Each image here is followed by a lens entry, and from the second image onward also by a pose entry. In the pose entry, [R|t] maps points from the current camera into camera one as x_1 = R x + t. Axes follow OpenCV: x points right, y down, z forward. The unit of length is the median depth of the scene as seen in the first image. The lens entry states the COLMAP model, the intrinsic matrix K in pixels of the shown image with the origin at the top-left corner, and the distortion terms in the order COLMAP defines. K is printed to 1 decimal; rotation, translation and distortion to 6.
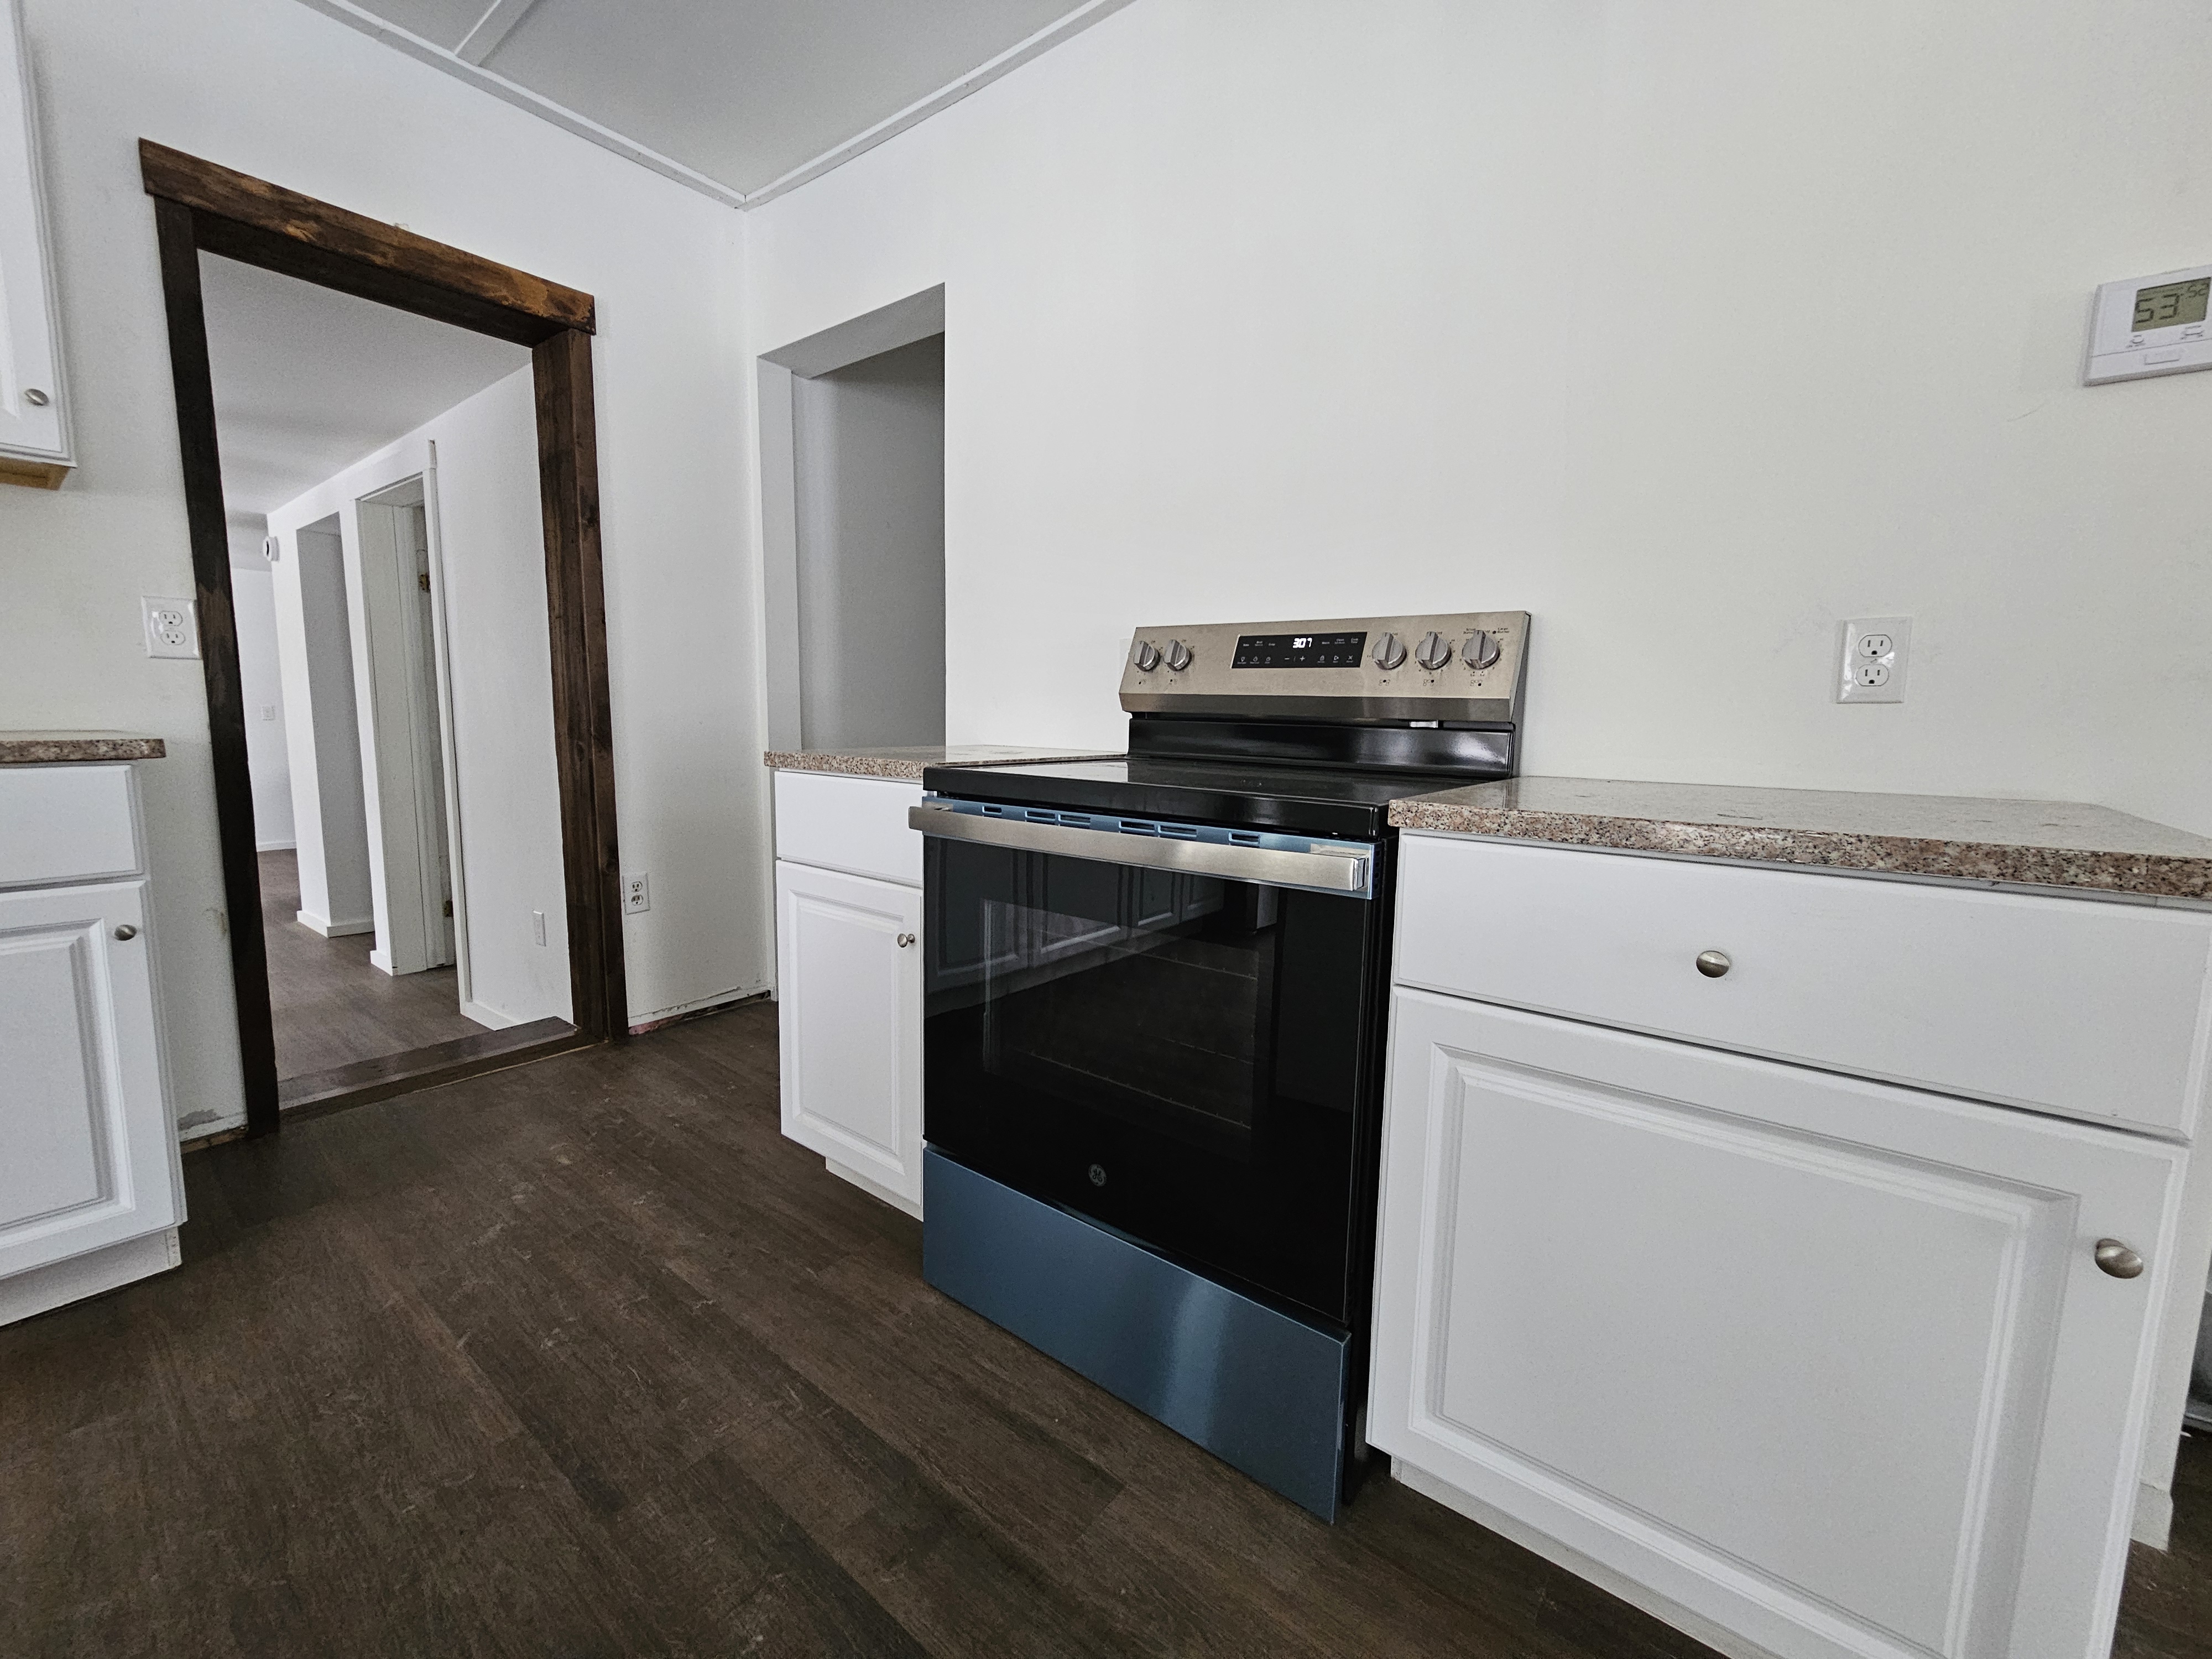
lens RADIAL K [[905.7, 0, 1100.1], [0, 905.7, 805.6], [0, 0, 1]] dist [0.000746, 0.000194]
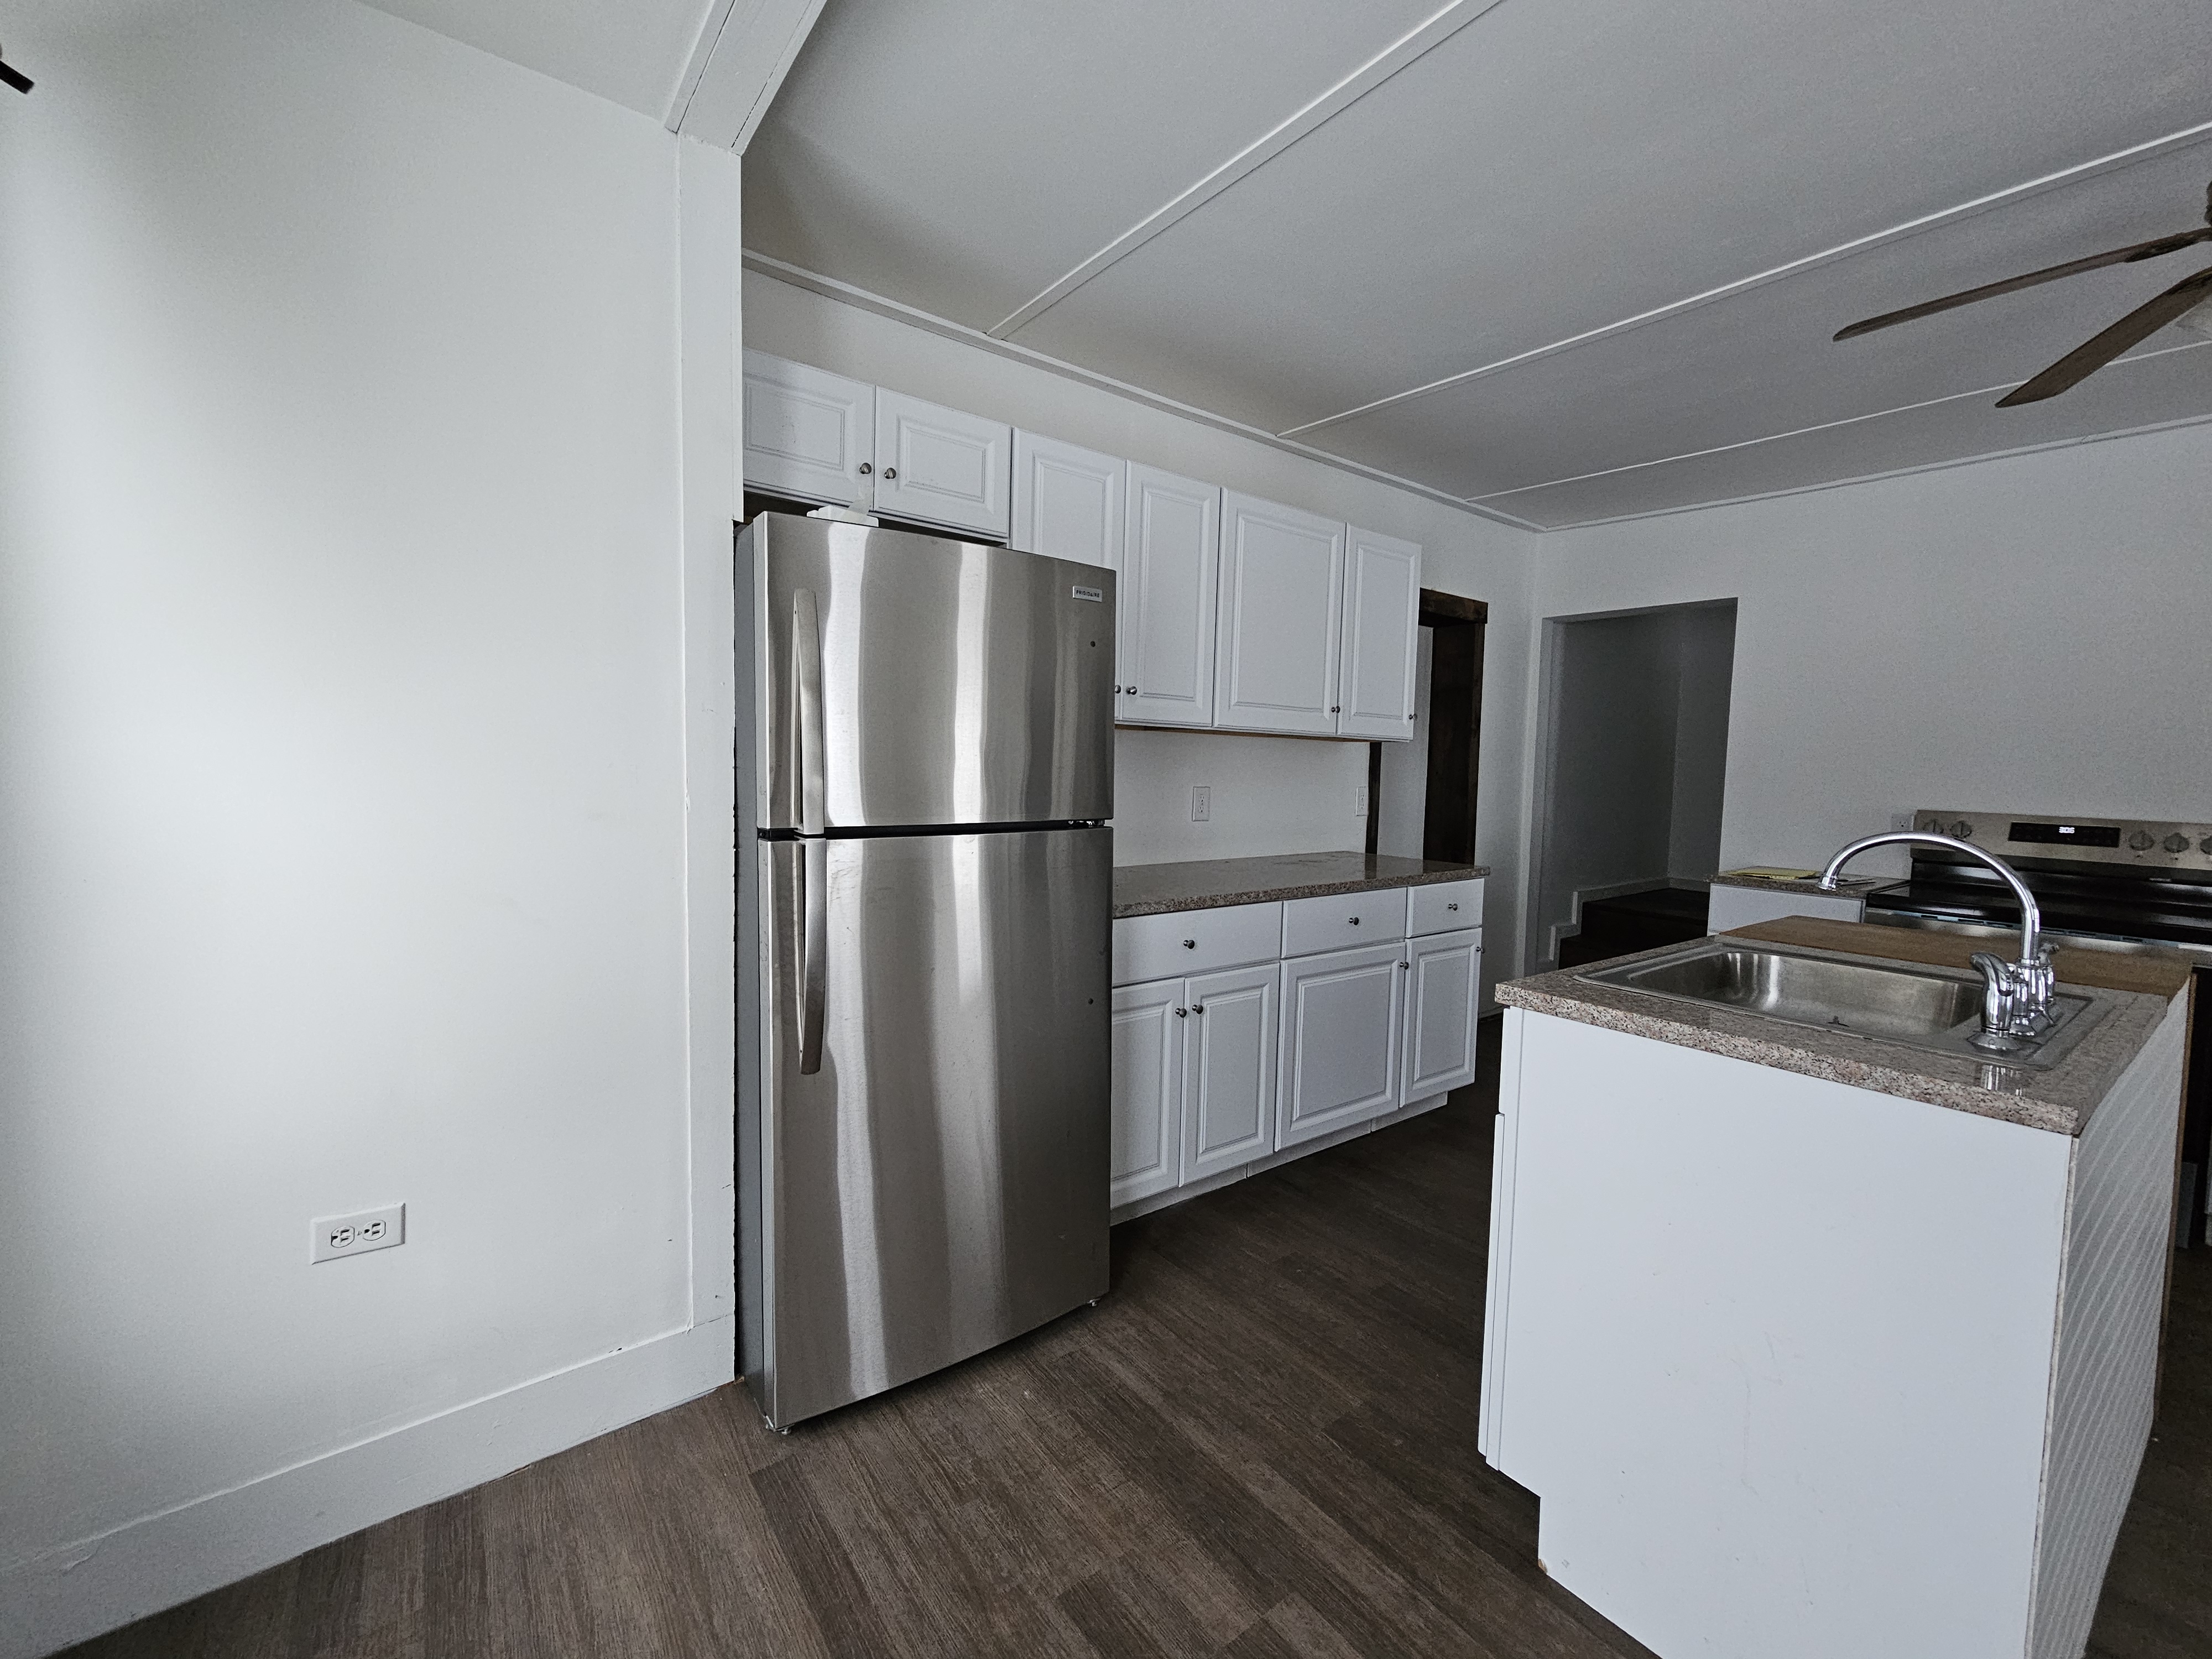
lens RADIAL K [[917.7, 0, 1106.0], [0, 917.7, 829.5], [0, 0, 1]] dist [-0.001488, -0.000332]
pose [[0.963340, 0.025126, -0.267106, -1.068654], [-0.038212, 0.998305, -0.043907, -0.022763], [0.265550, 0.052504, 0.962666, -1.206263]]
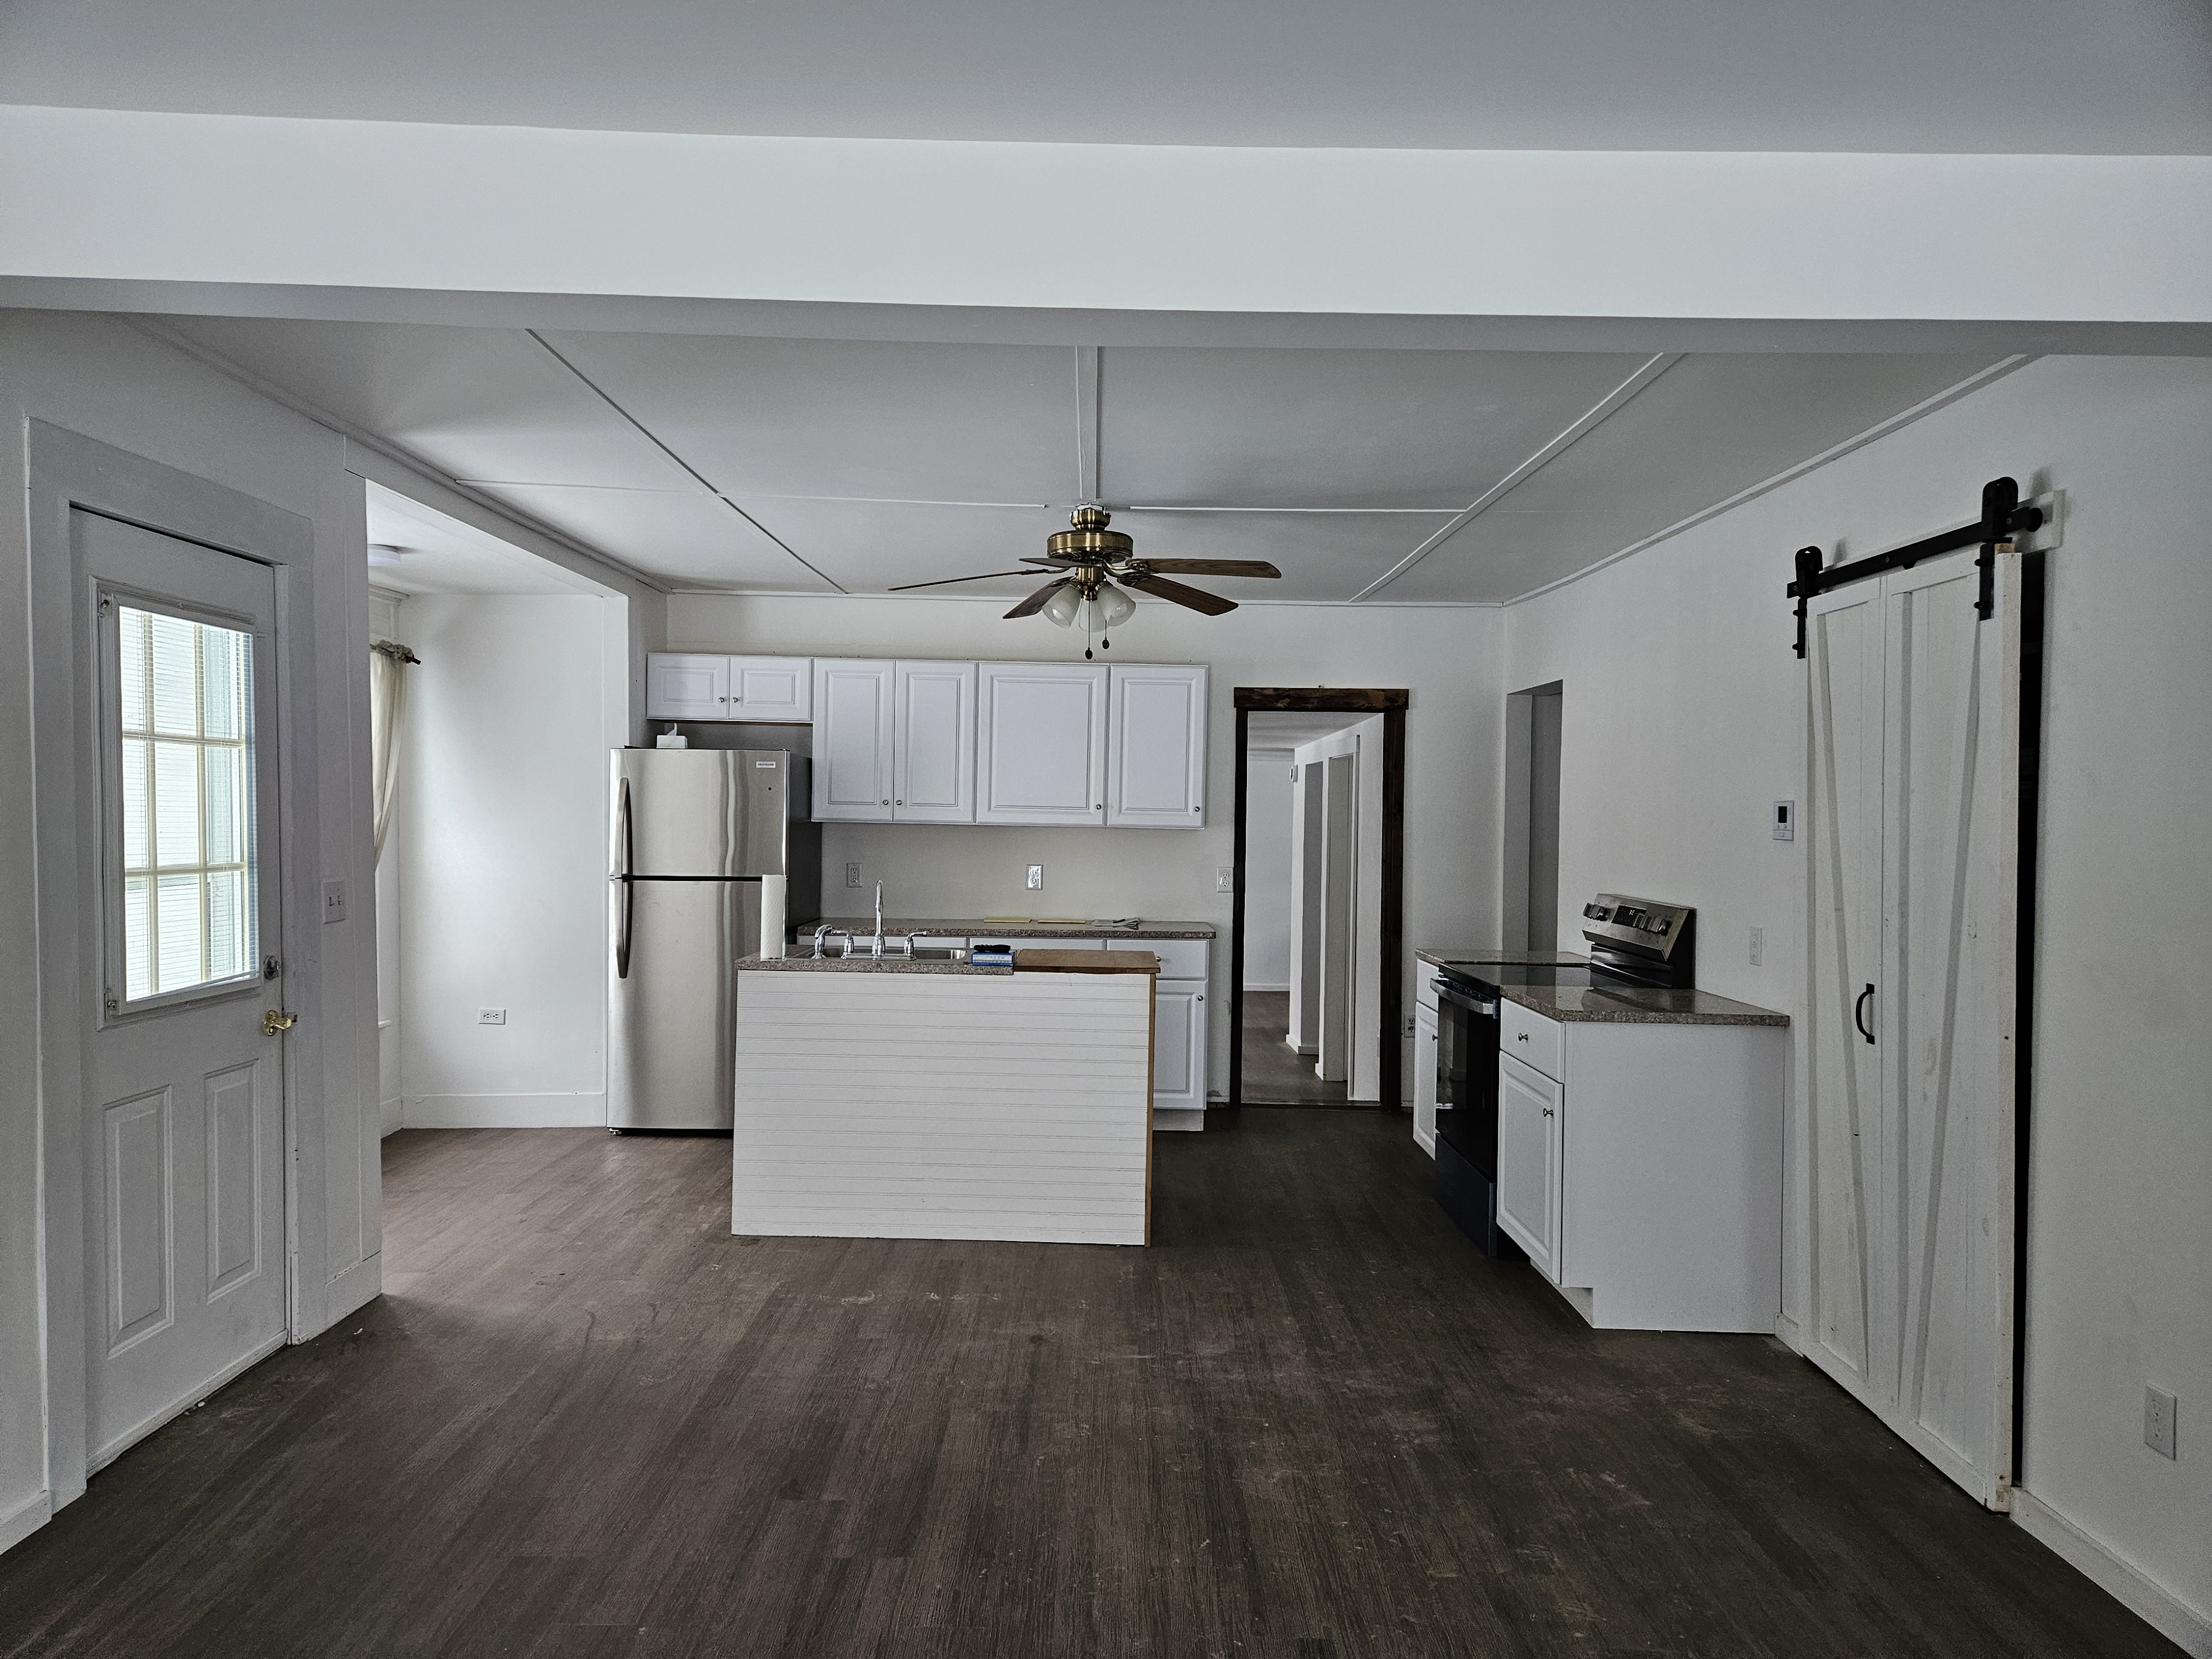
lens RADIAL K [[1474.2, 0, 1106.0], [0, 1474.2, 829.5], [0, 0, 1]] dist [0.006403, 0.000022]
pose [[0.623484, 0.004477, -0.781823, 1.873100], [-0.097796, 0.992576, -0.072306, -0.019055], [0.775695, 0.121541, 0.619294, -1.718237]]
